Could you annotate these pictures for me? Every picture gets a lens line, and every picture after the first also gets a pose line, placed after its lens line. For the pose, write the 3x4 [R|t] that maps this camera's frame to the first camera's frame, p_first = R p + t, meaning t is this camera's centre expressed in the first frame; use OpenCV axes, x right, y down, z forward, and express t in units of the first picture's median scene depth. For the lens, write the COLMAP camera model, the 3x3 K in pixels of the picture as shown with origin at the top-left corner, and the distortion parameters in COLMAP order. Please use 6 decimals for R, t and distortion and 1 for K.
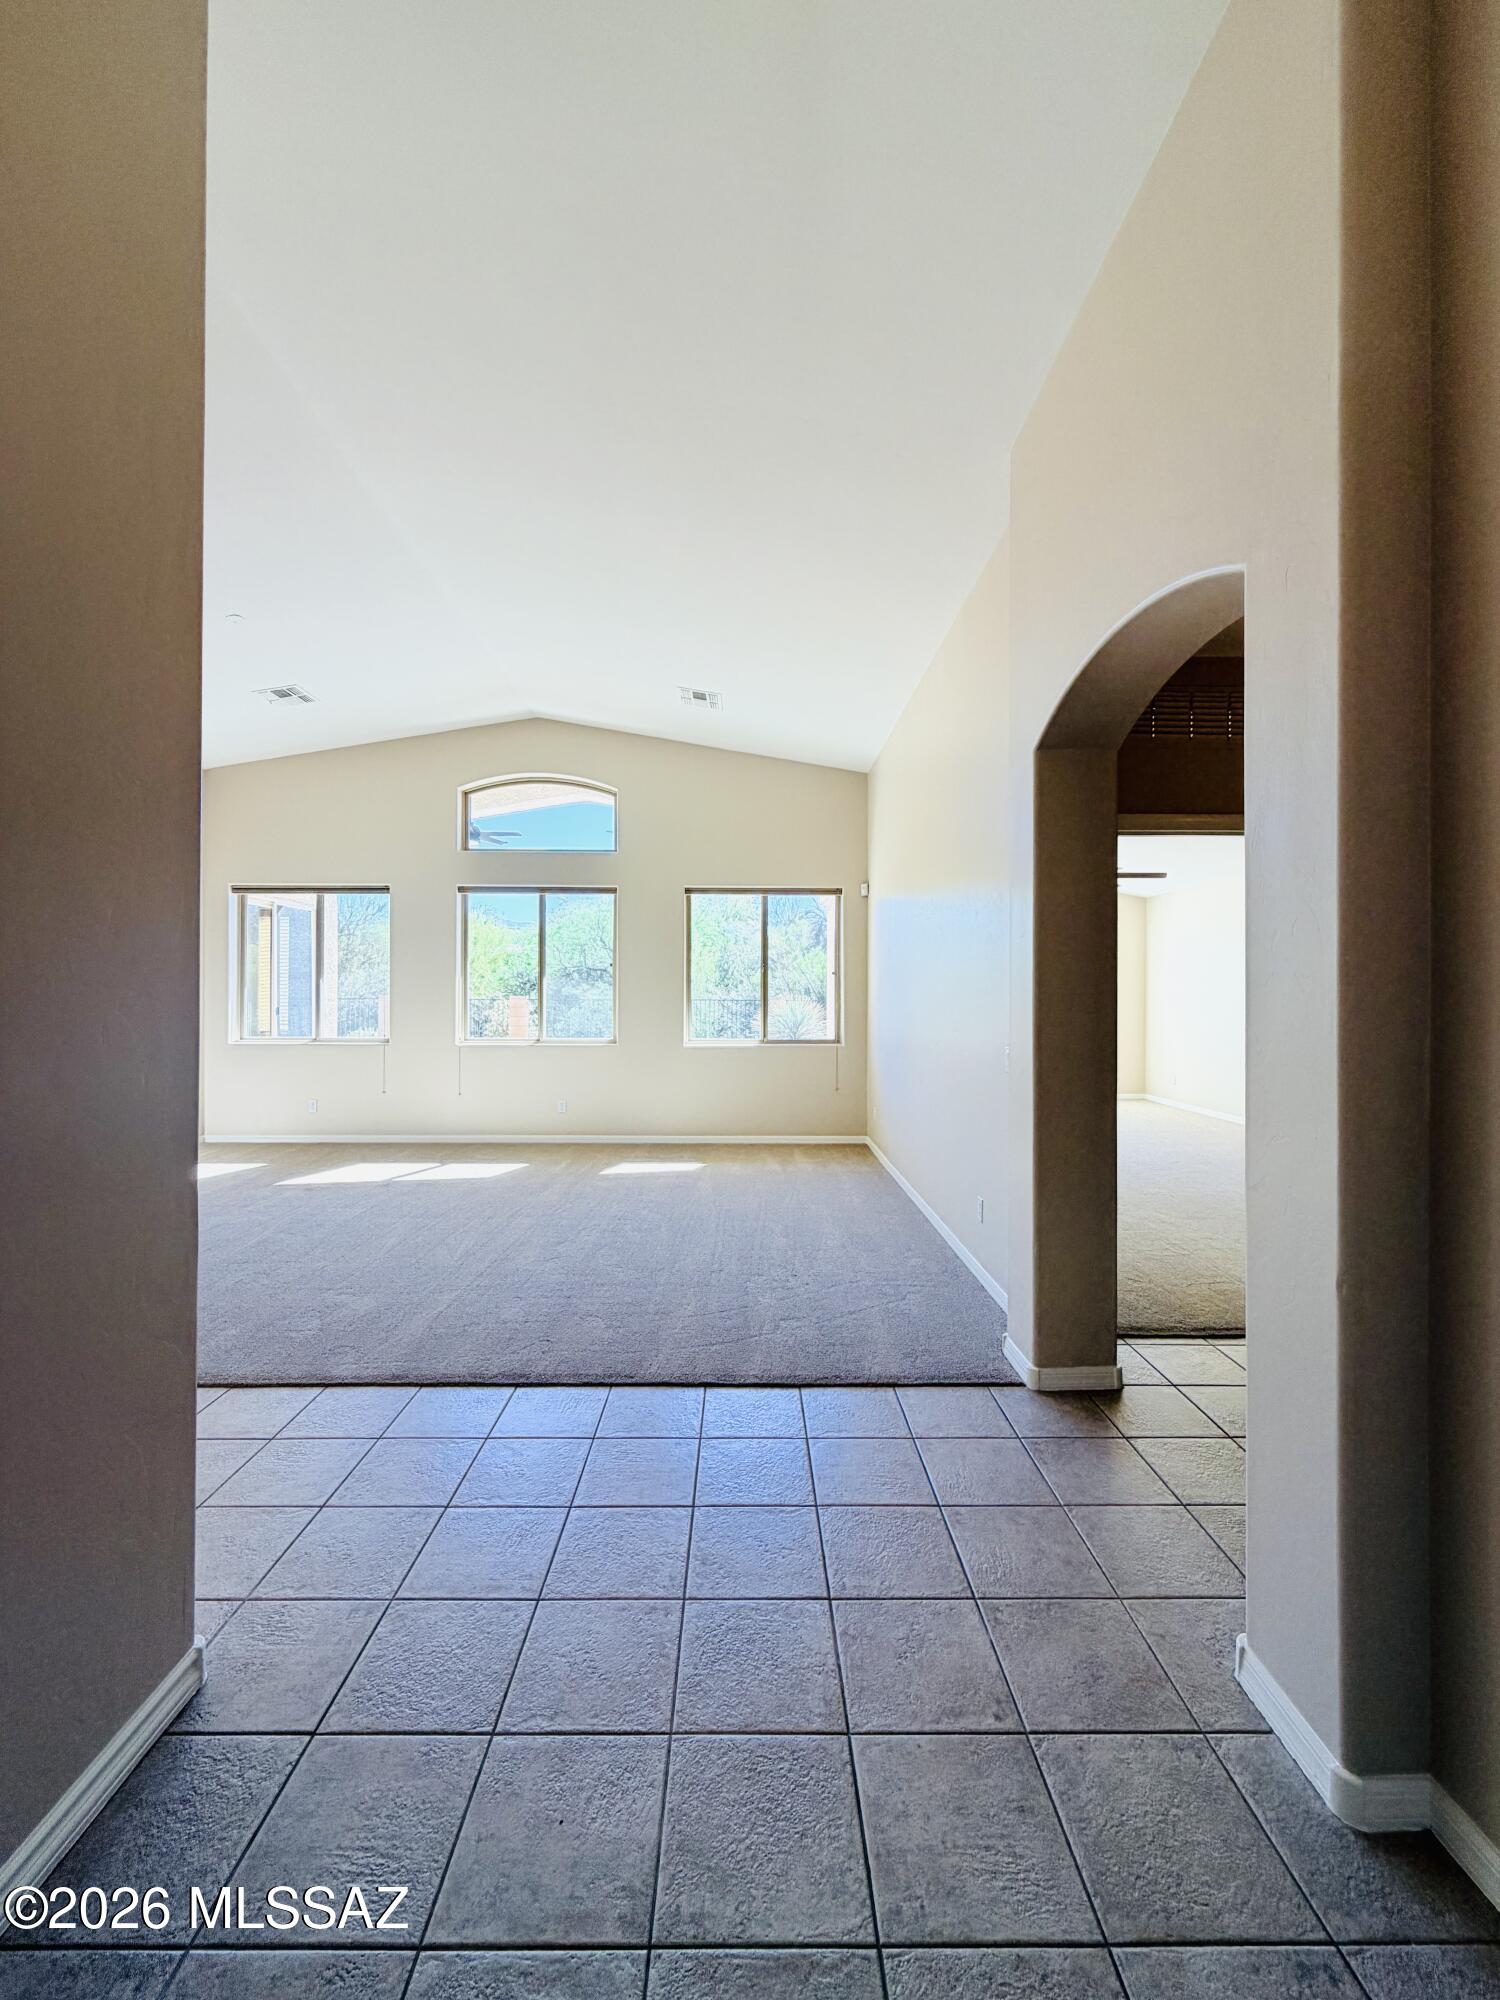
lens RADIAL K [[781.0, 0, 750.0], [0, 781.0, 1000.0], [0, 0, 1]] dist [0.000569, 0.000002]
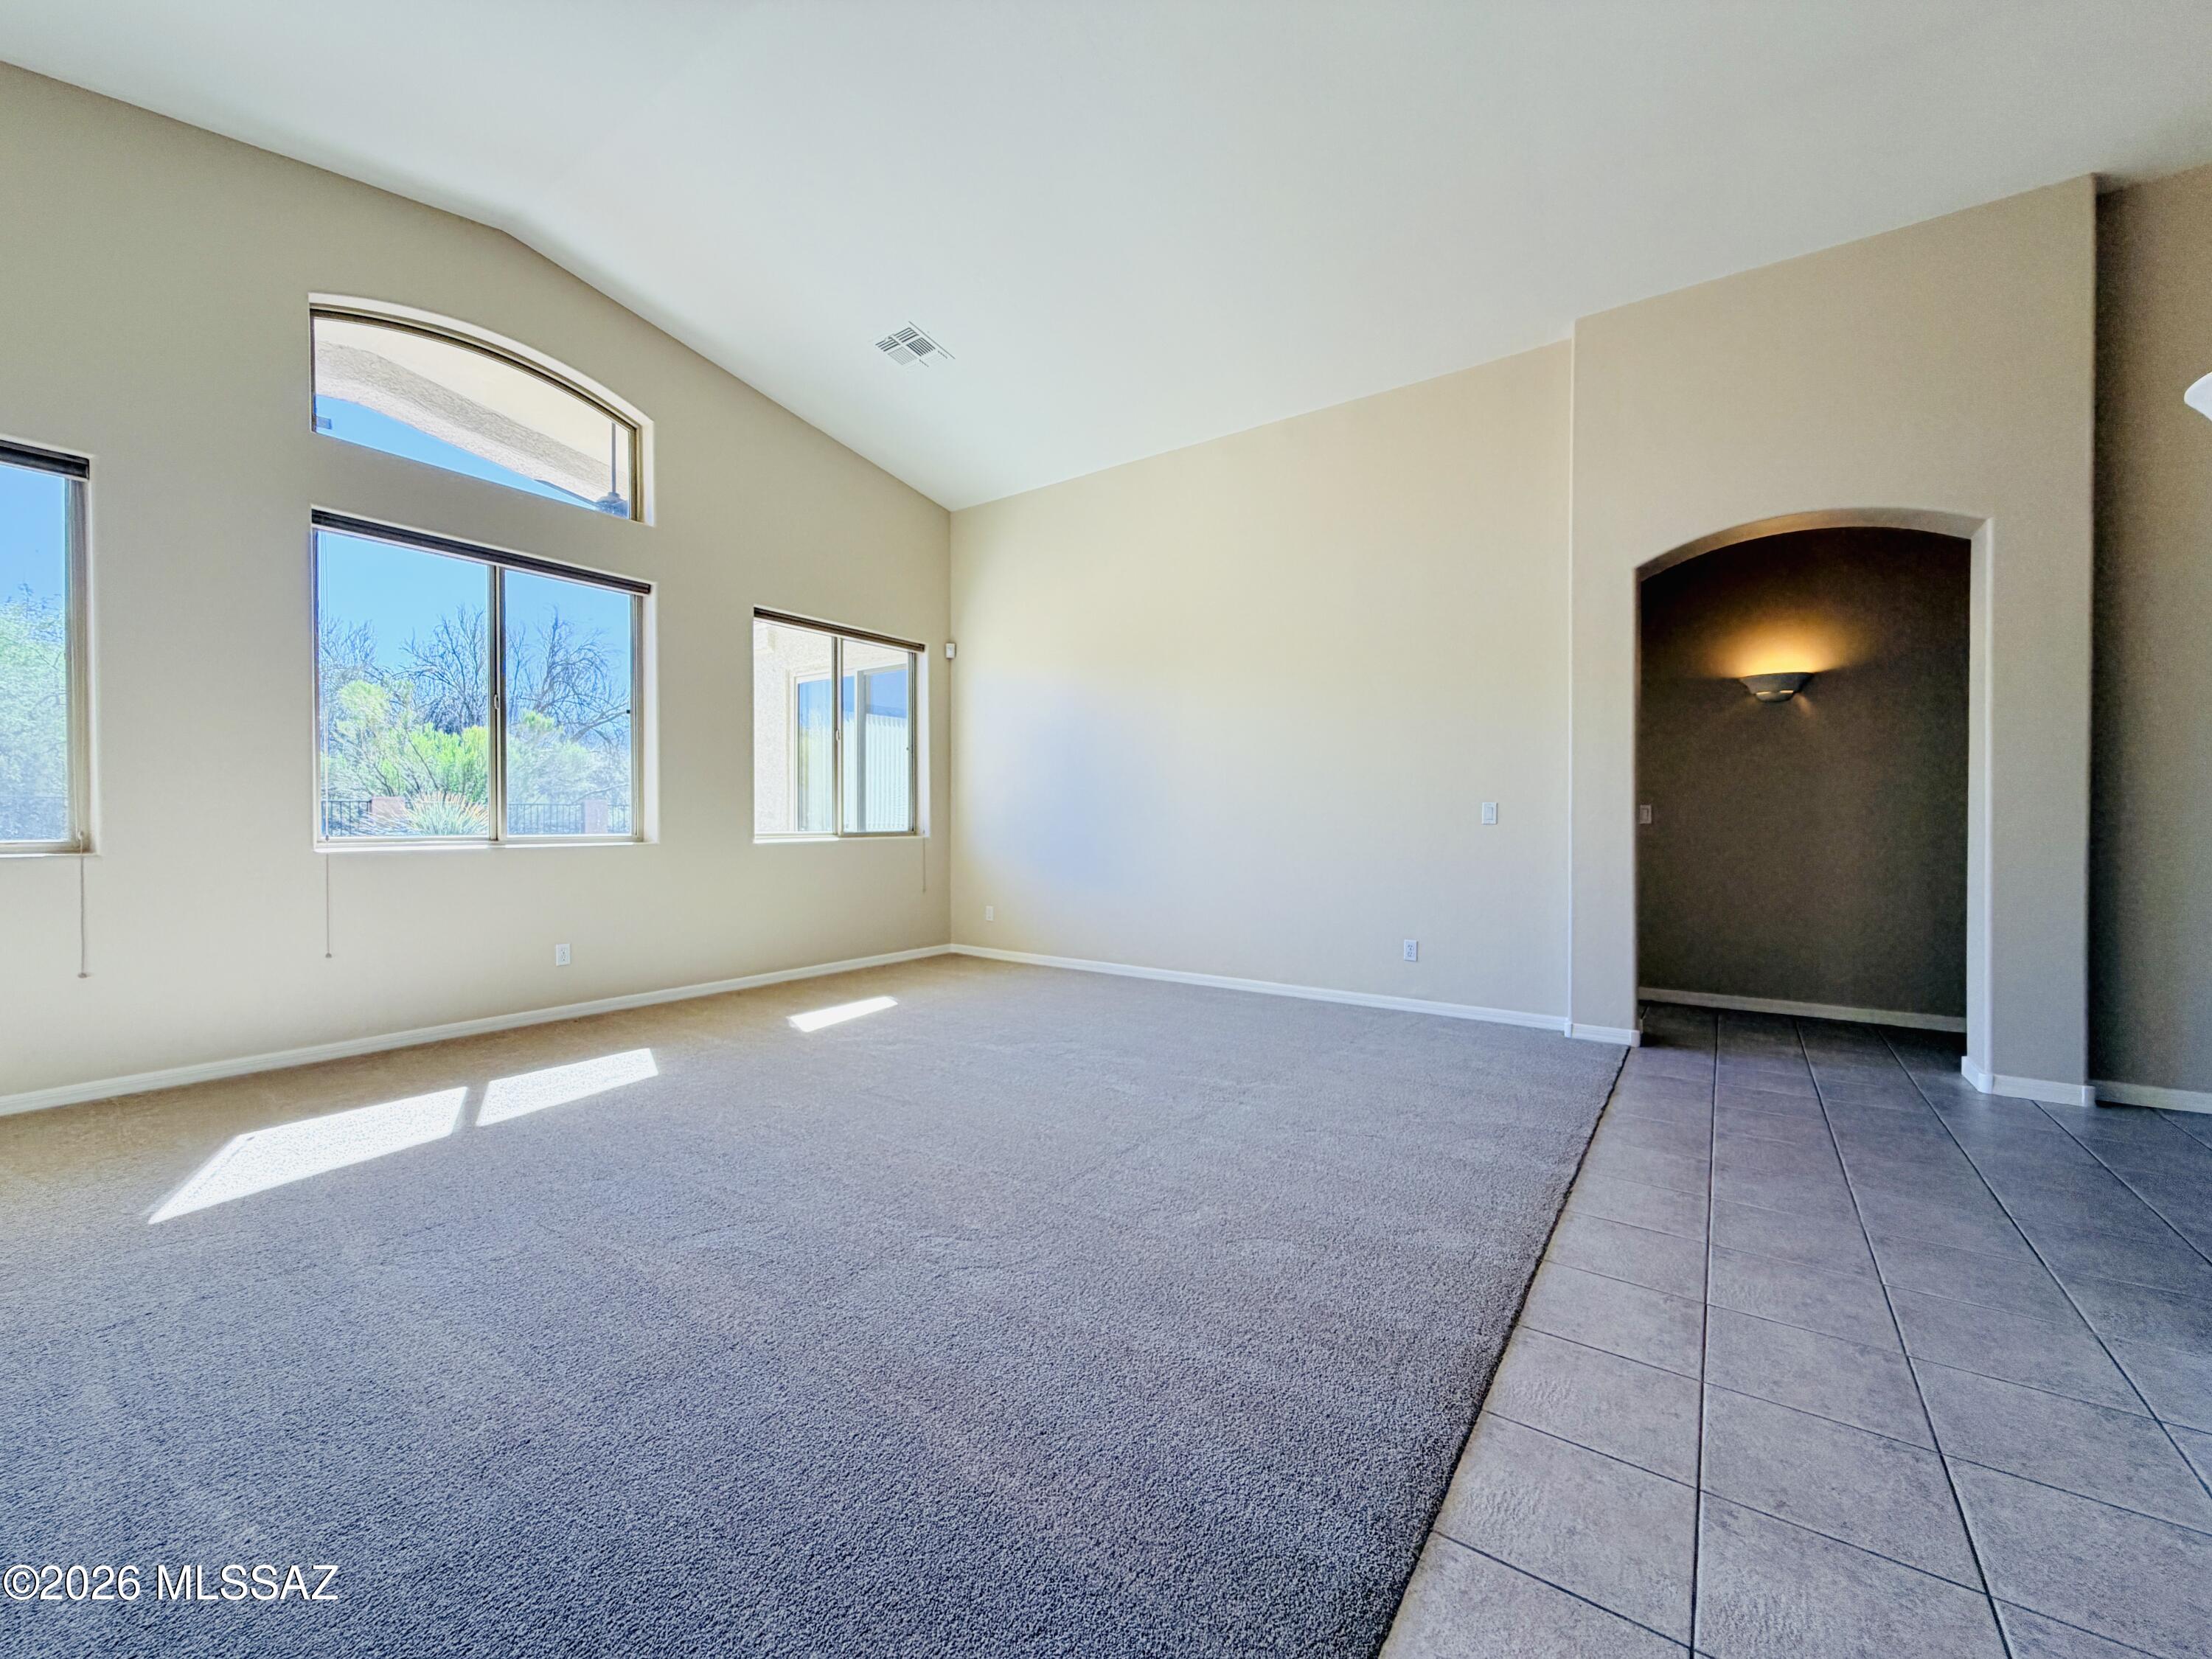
lens RADIAL K [[863.8, 0, 1103.6], [0, 863.8, 832.0], [0, 0, 1]] dist [0.000569, 0.000002]
pose [[0.591223, -0.015935, 0.806351, -0.508188], [0.000406, 0.999811, 0.019461, 0.035794], [-0.806508, -0.011178, 0.591117, 0.318570]]
